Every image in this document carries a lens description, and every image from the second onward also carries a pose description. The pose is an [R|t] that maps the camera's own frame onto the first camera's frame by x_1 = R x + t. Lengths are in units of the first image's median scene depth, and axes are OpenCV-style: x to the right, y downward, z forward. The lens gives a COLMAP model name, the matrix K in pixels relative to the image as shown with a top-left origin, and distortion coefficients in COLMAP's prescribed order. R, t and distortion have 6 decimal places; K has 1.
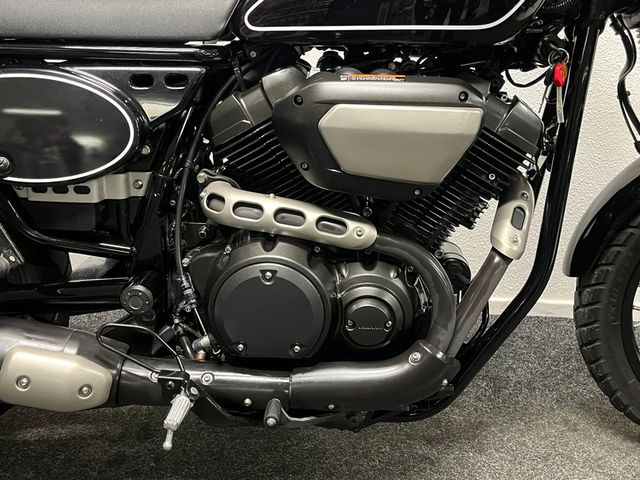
lens RADIAL K [[672.5, 0, 320.0], [0, 672.5, 240.0], [0, 0, 1]] dist [0.018899, 0.000021]
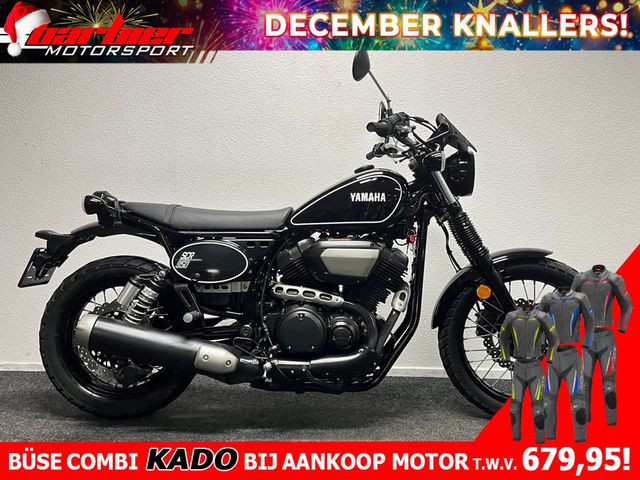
lens RADIAL K [[577.4, 0, 320.0], [0, 577.4, 240.0], [0, 0, 1]] dist [-0.000965, -0.000084]
pose [[0.999657, -0.017197, 0.019742, -0.042260], [0.022319, 0.953932, -0.299193, 0.406690], [-0.013687, 0.299531, 0.953989, -1.091383]]
